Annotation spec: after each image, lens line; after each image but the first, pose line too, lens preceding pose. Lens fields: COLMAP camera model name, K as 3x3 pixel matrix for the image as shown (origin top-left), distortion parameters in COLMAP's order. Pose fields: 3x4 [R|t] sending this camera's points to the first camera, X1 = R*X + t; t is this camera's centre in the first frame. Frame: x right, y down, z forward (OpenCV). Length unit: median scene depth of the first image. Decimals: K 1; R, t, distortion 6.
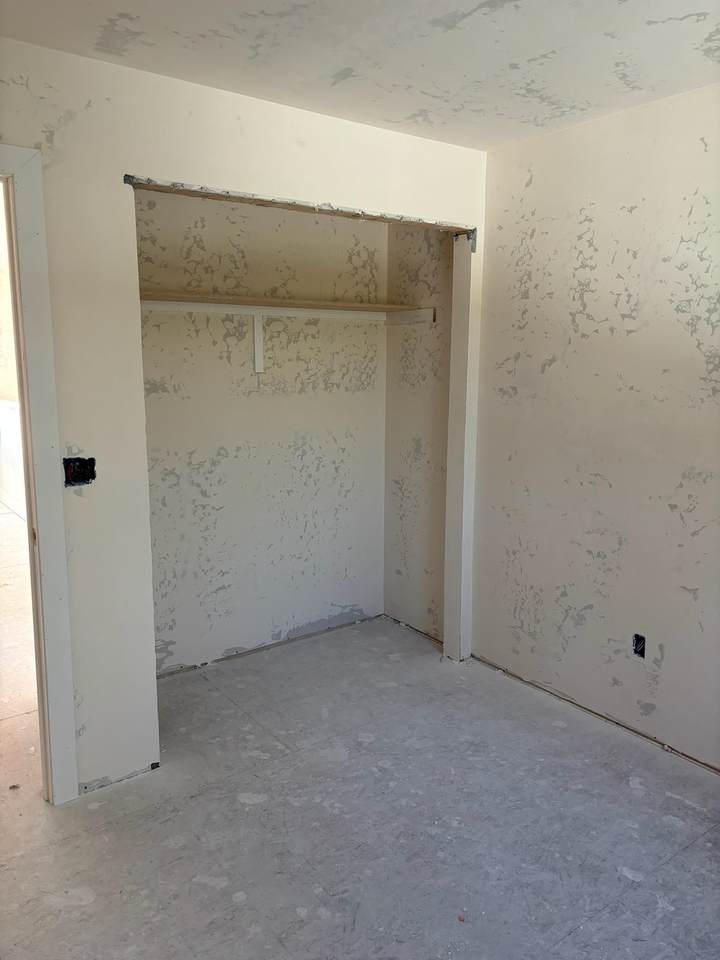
lens RADIAL K [[711.6, 0, 360.0], [0, 711.6, 480.0], [0, 0, 1]] dist [0.038291, -0.003950]
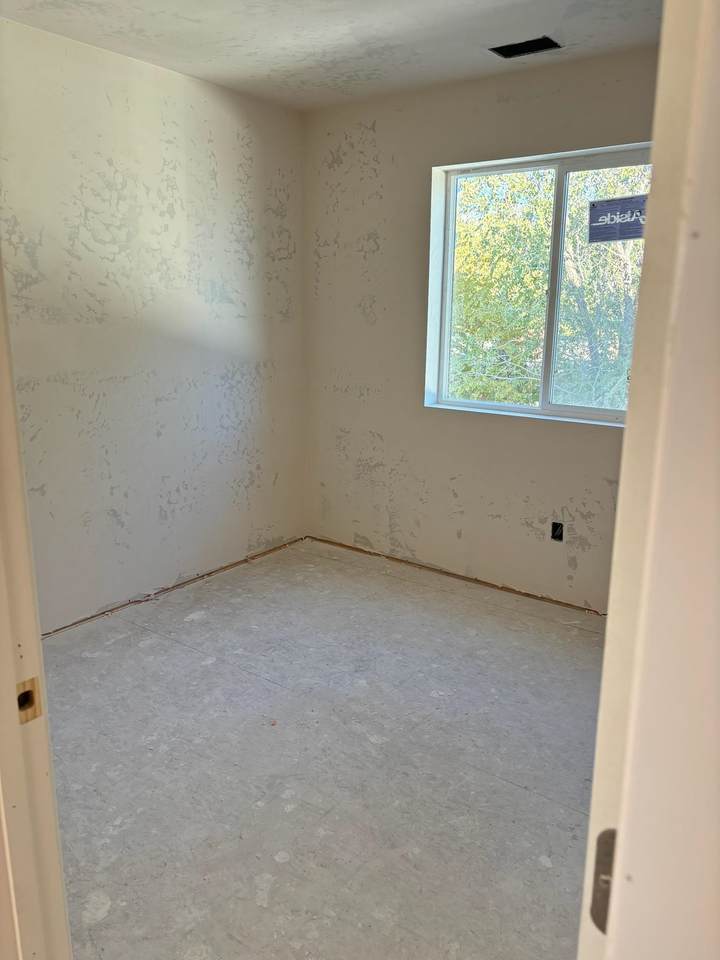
lens RADIAL K [[711.6, 0, 360.0], [0, 711.6, 480.0], [0, 0, 1]] dist [0.038291, -0.003950]
pose [[-0.267933, -0.232443, 0.934977, -0.768378], [0.152763, 0.947933, 0.279441, -0.102762], [-0.951249, 0.217701, -0.218473, 0.811188]]
